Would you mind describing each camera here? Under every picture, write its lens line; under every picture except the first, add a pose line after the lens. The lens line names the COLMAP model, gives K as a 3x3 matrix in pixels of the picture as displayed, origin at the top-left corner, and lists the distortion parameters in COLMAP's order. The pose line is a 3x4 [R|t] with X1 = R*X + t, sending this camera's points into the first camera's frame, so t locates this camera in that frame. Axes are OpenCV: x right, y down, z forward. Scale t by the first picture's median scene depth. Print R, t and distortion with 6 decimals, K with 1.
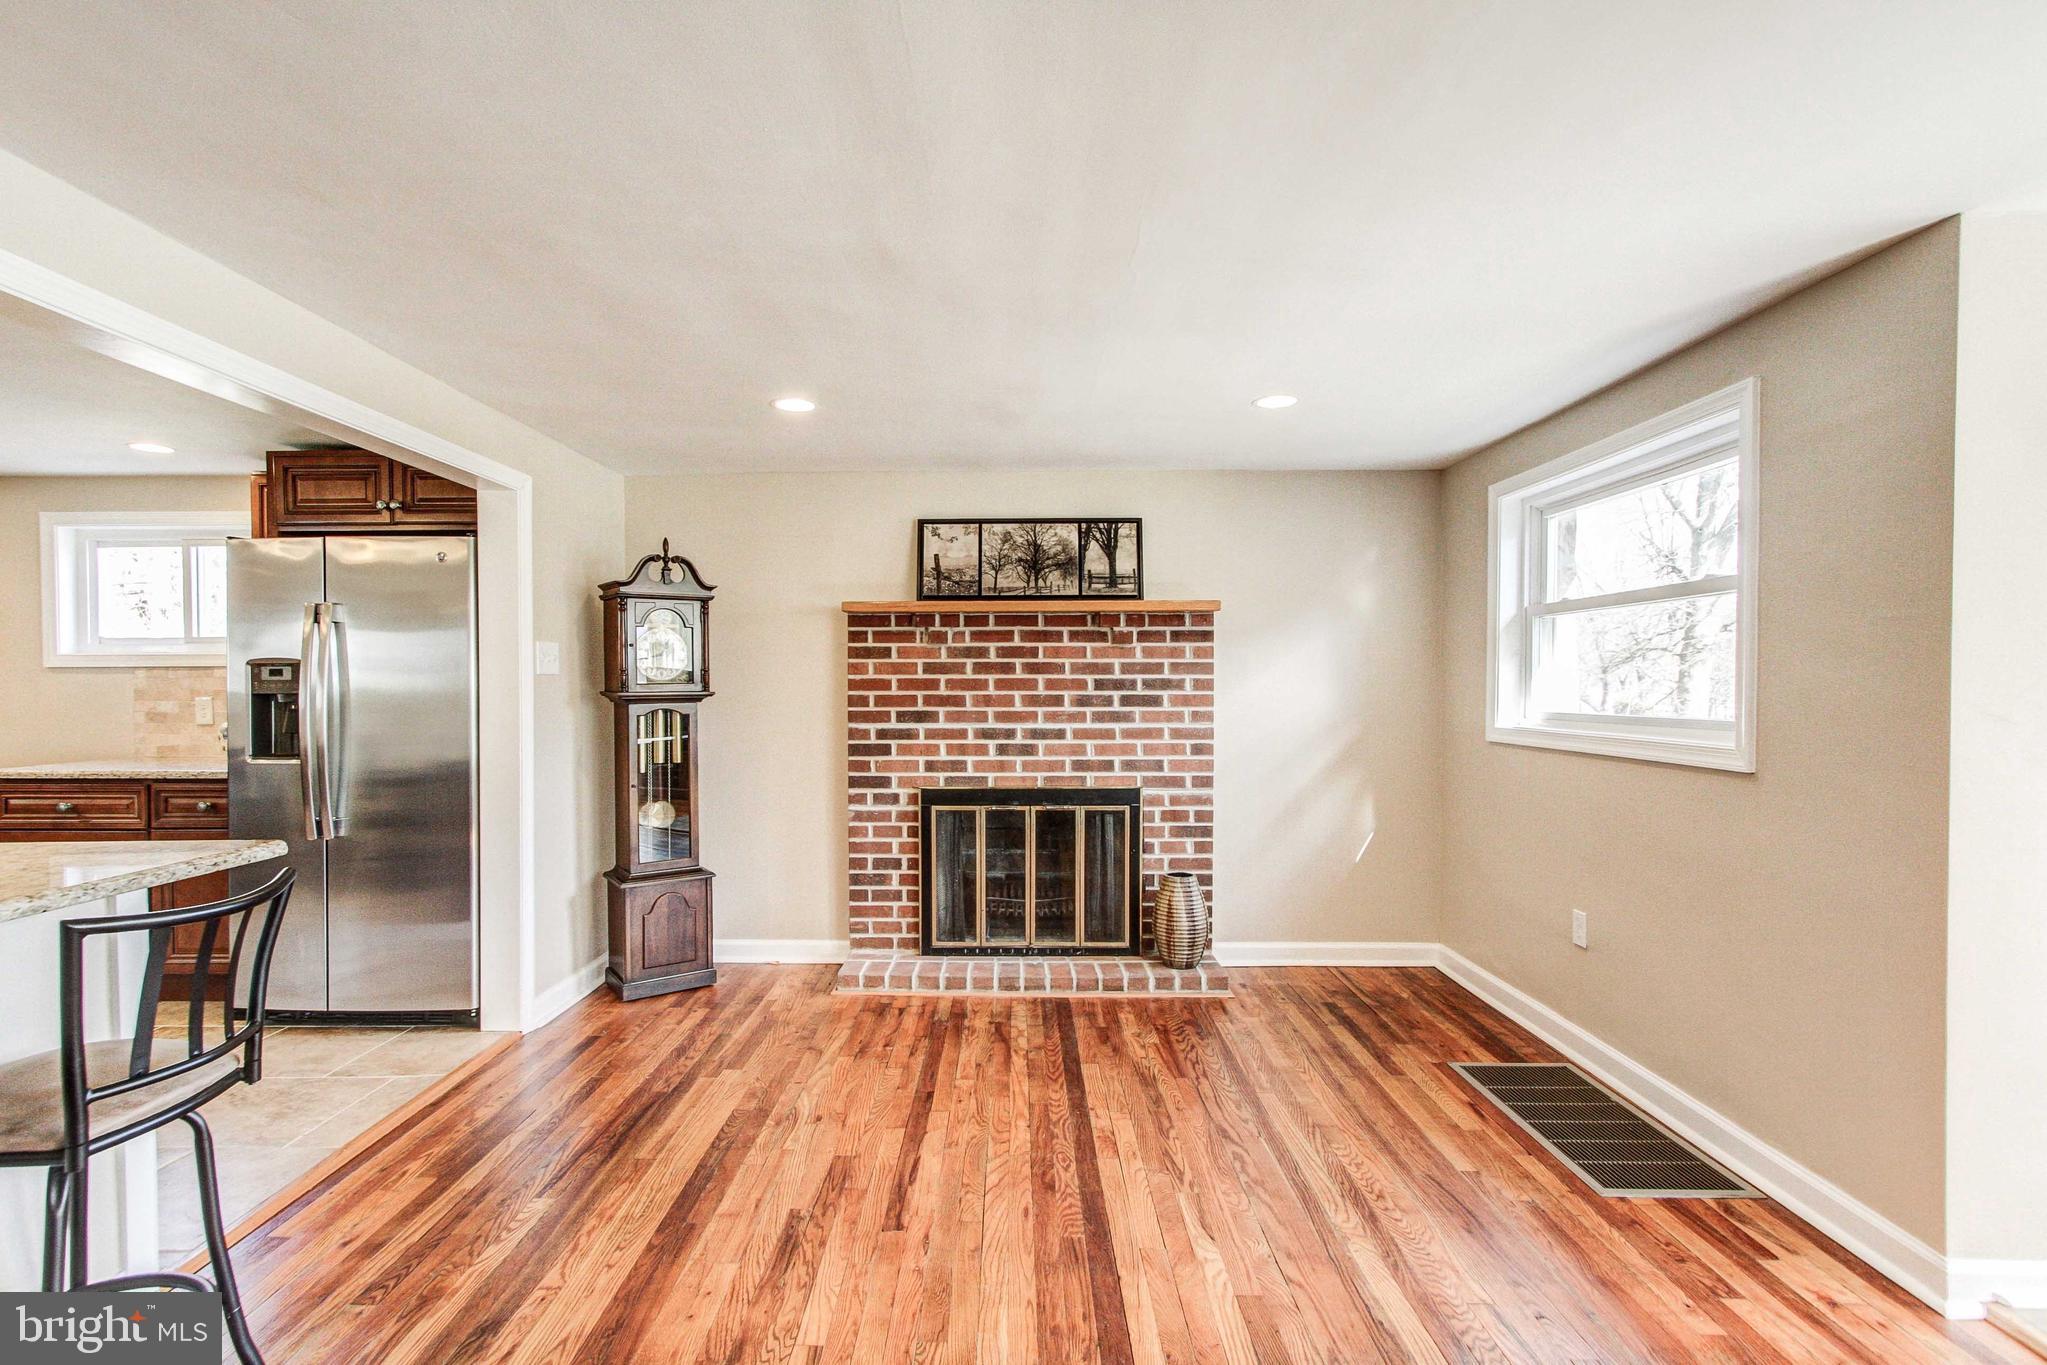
lens RADIAL K [[943.6, 0, 997.9], [0, 943.6, 695.4], [0, 0, 1]] dist [0.005323, 0.000750]
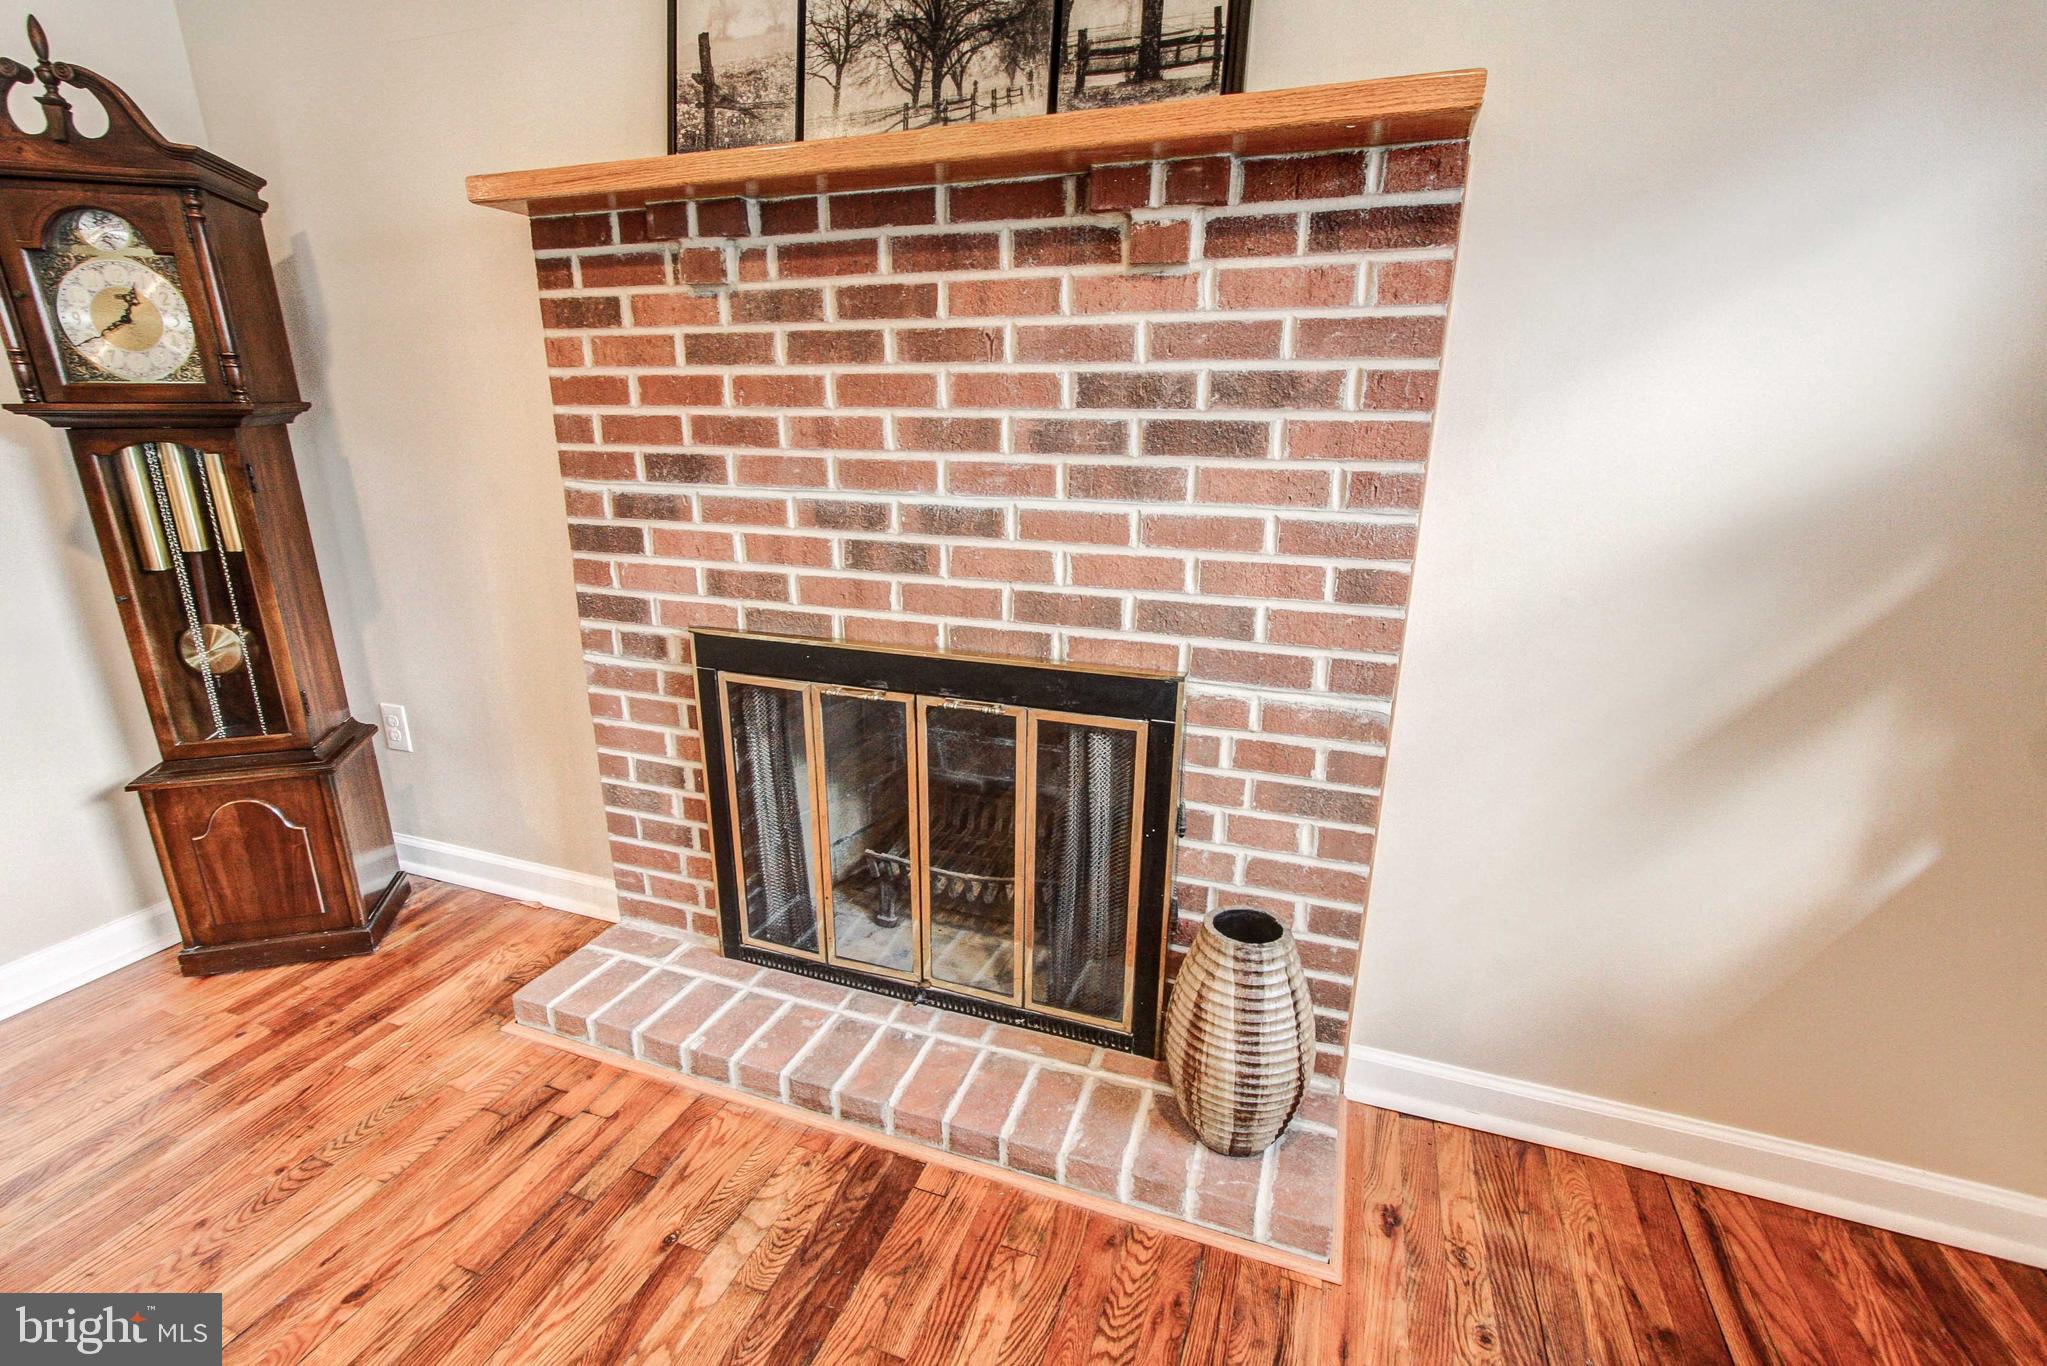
lens RADIAL K [[943.6, 0, 997.9], [0, 943.6, 695.9], [0, 0, 1]] dist [0.005323, 0.000750]
pose [[0.940482, 0.104415, -0.323406, 0.203103], [-0.008242, 0.958359, 0.285446, -0.002374], [0.339744, -0.265791, 0.902180, 0.629442]]
